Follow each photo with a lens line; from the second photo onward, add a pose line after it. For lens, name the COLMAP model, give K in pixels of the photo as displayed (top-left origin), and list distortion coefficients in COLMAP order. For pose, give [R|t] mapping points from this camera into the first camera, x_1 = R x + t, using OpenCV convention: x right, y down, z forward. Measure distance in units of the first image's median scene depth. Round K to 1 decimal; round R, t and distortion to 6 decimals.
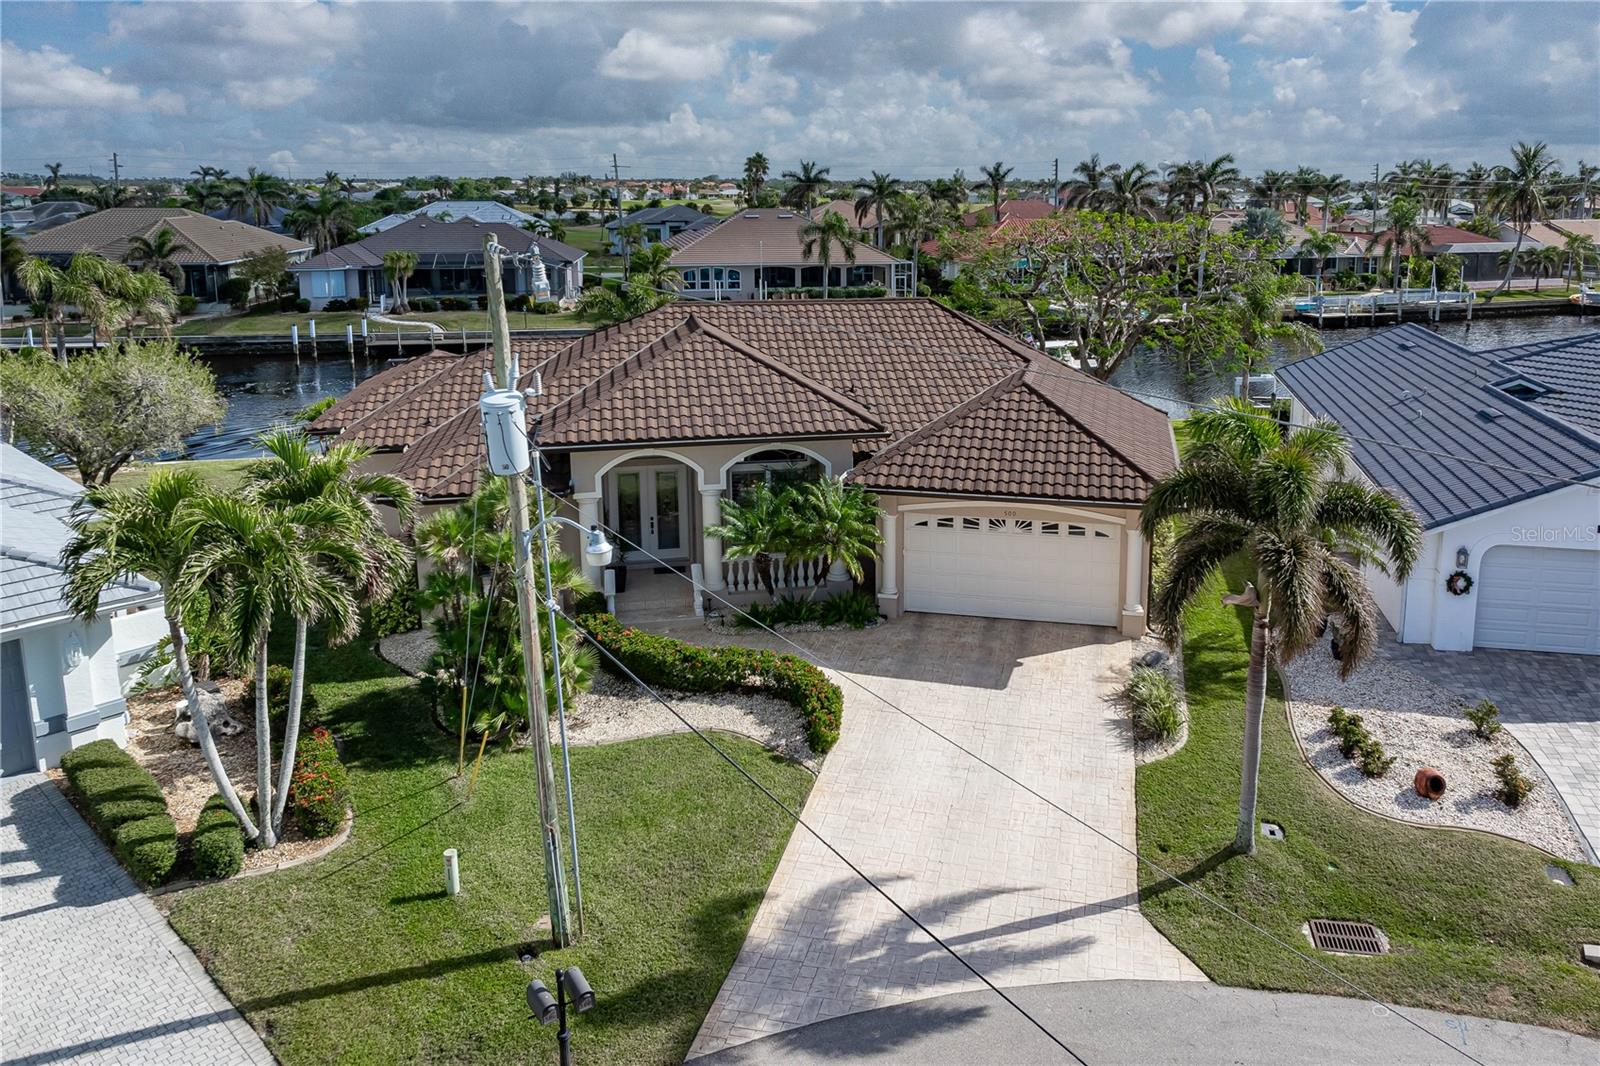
lens RADIAL K [[1192.5, 0, 850.0], [0, 1192.5, 390.2], [0, 0, 1]] dist [-0.022771, 0.008203]
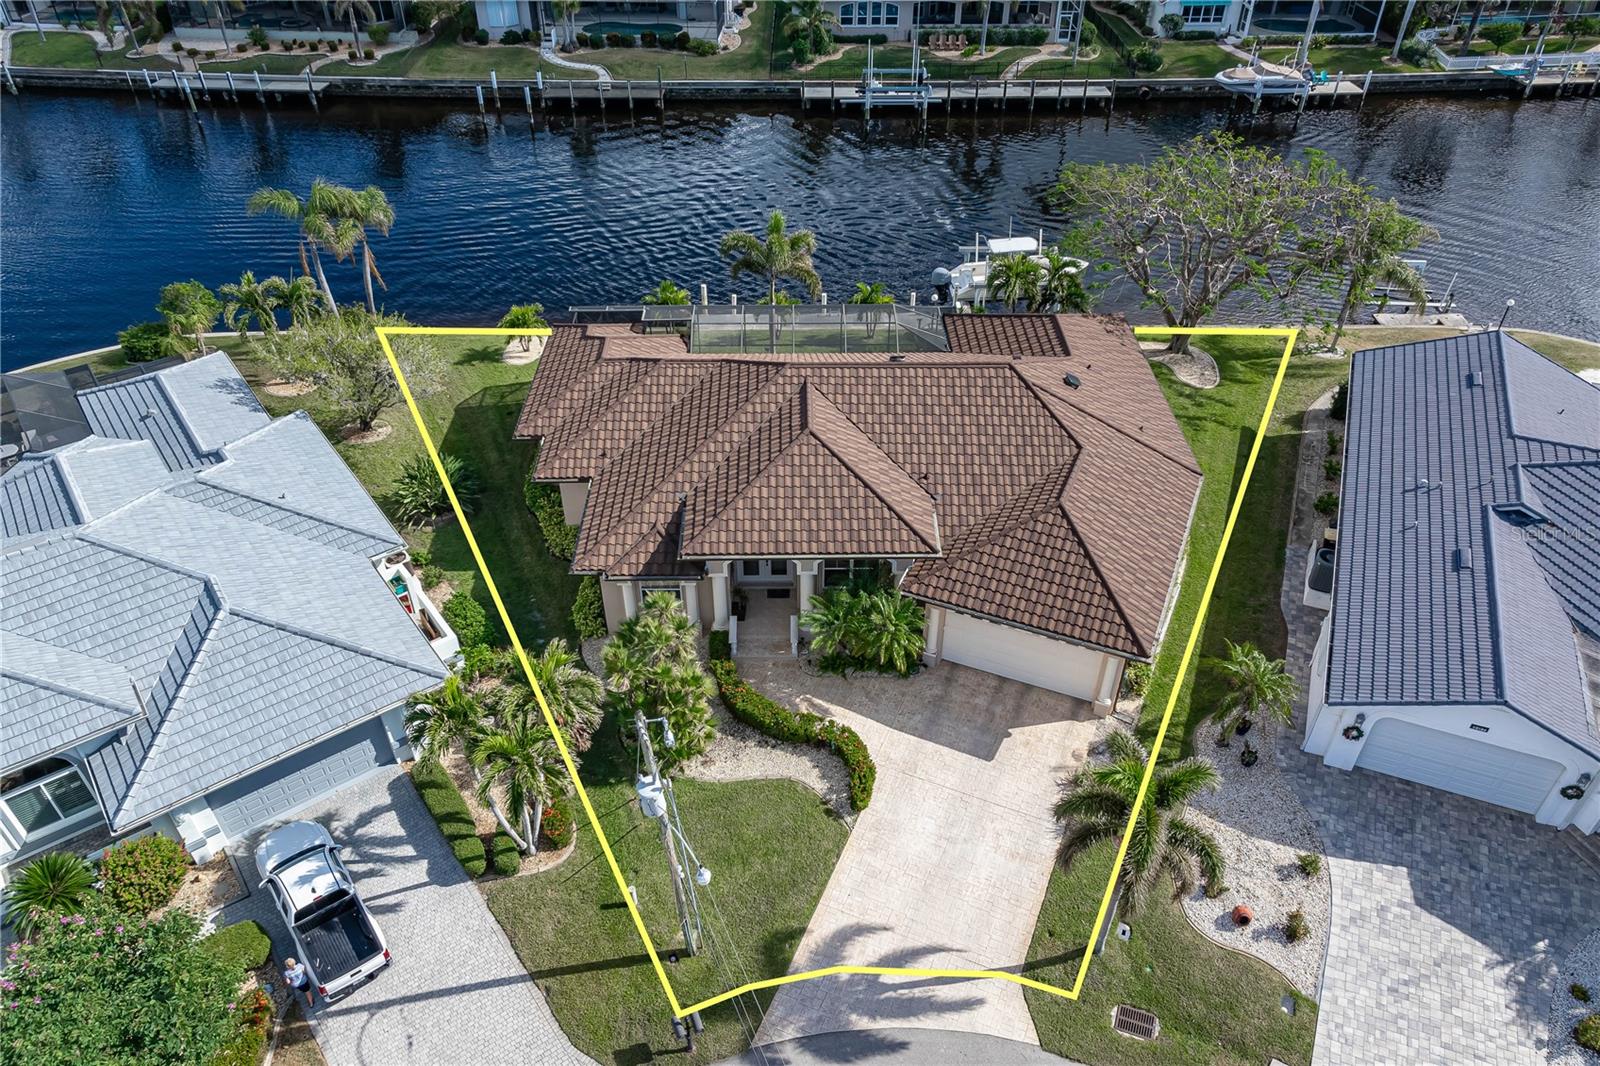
lens RADIAL K [[1132.6, 0, 777.7], [0, 1132.6, 576.9], [0, 0, 1]] dist [-0.026420, 0.015494]
pose [[0.979109, 0.122445, -0.162335, 0.069277], [-0.024145, 0.862723, 0.505100, -0.634019], [0.201898, -0.490628, 0.847656, -0.117506]]
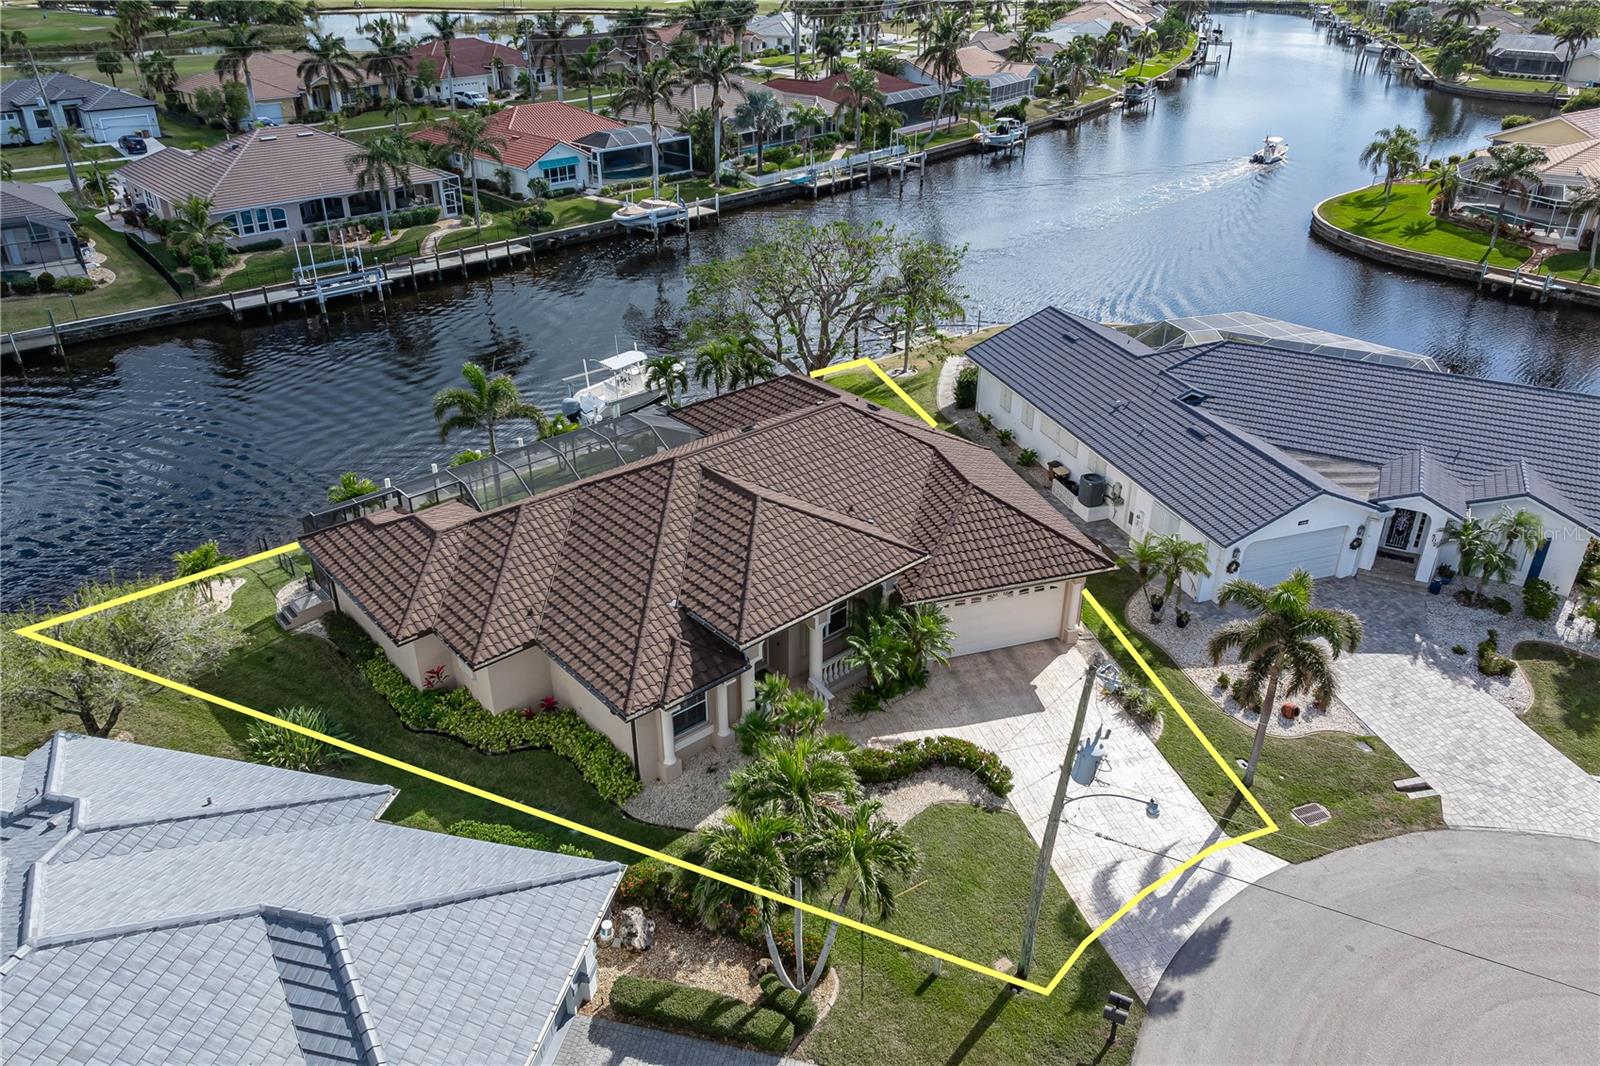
lens RADIAL K [[1149.5, 0, 800.0], [0, 1149.5, 533.0], [0, 0, 1]] dist [-0.024153, 0.004718]
pose [[0.867598, -0.240806, 0.435069, -0.764908], [0.088852, 0.935916, 0.340833, -0.522054], [-0.489263, -0.257049, 0.833395, -0.061384]]
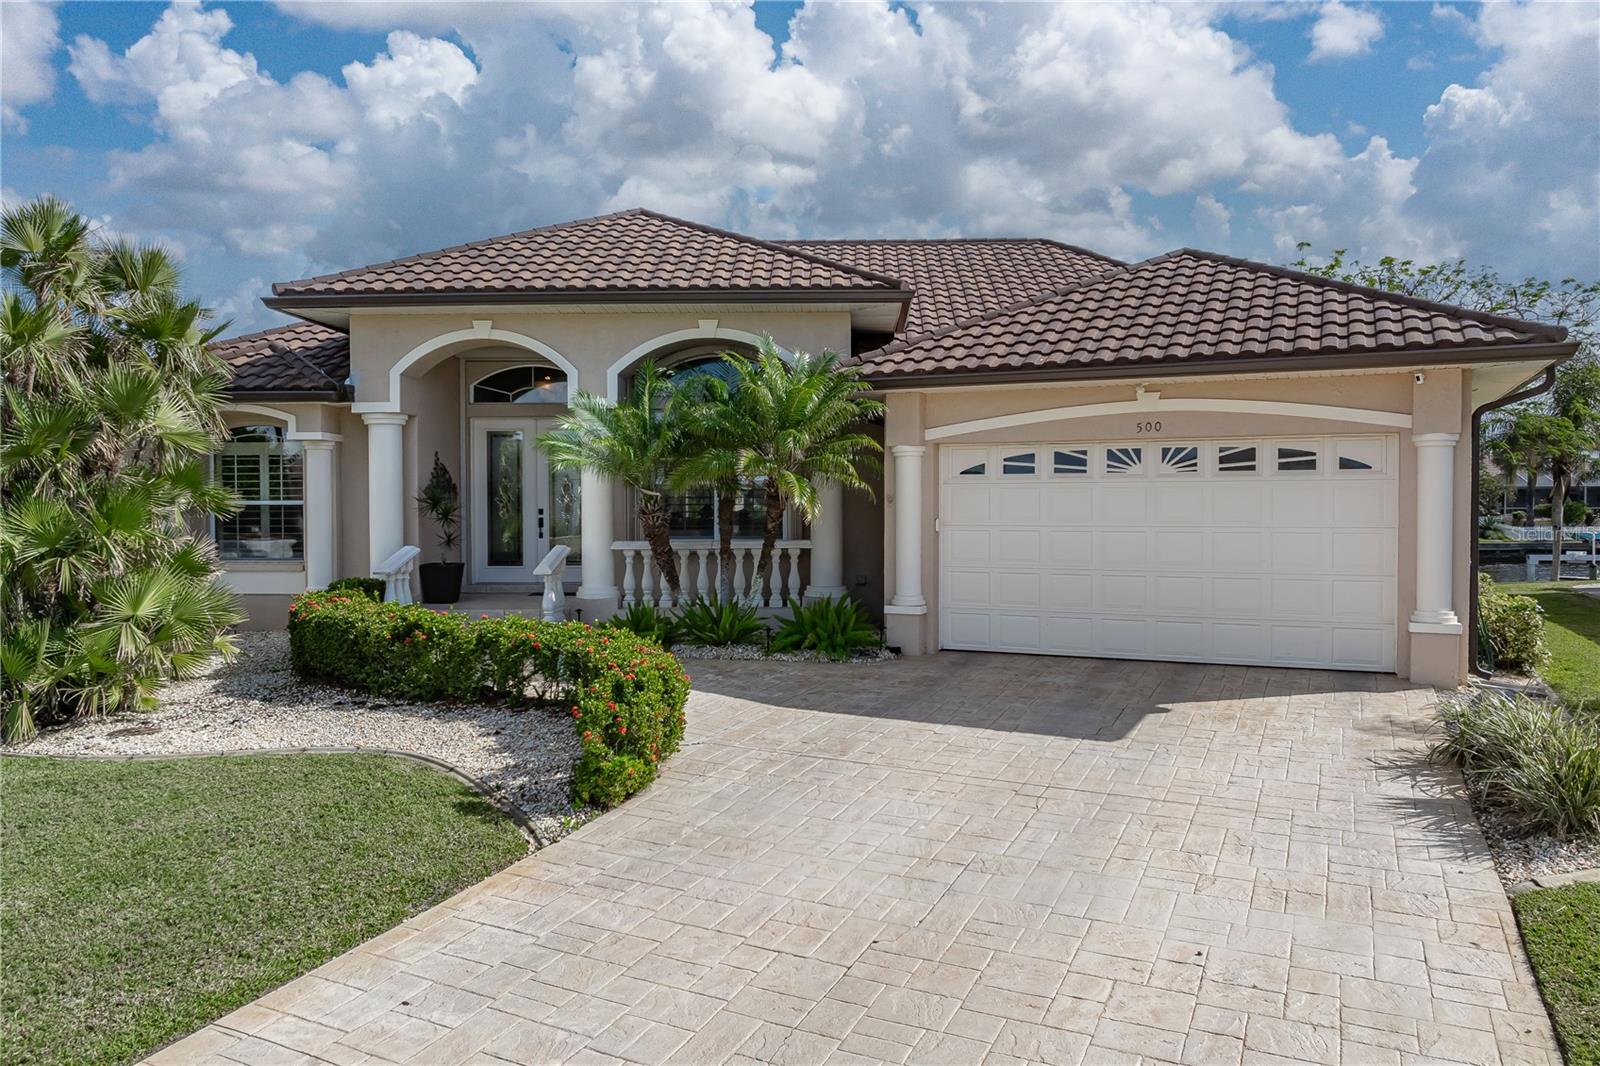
lens RADIAL K [[1149.5, 0, 800.0], [0, 1149.5, 533.0], [0, 0, 1]] dist [-0.024153, 0.004718]
pose [[0.975076, 0.010070, -0.221644, 0.109243], [-0.043253, 0.988431, -0.145375, 0.240288], [0.217616, 0.151338, 0.964230, 0.577045]]
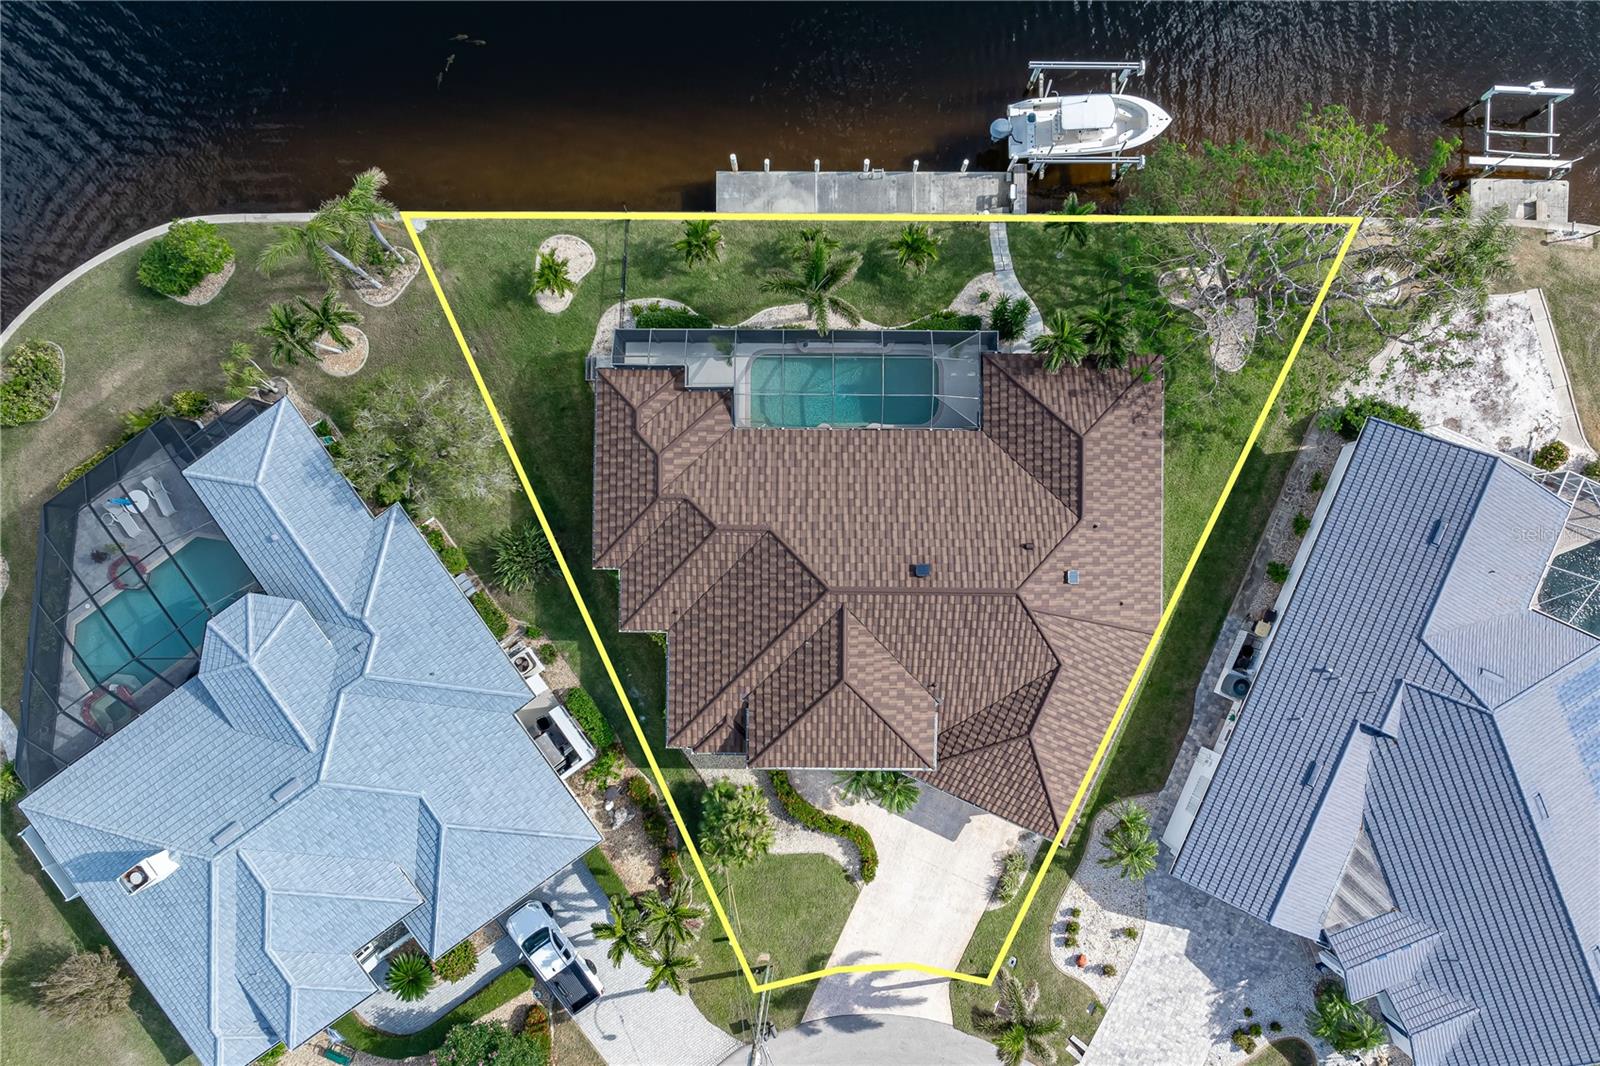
lens RADIAL K [[1107.7, 0, 777.1], [0, 1107.7, 567.3], [0, 0, 1]] dist [-0.022758, 0.000246]
pose [[0.978575, 0.204254, -0.025916, -0.248708], [-0.009094, 0.168626, 0.985638, -1.874310], [0.205691, -0.964285, 0.166870, 1.074678]]
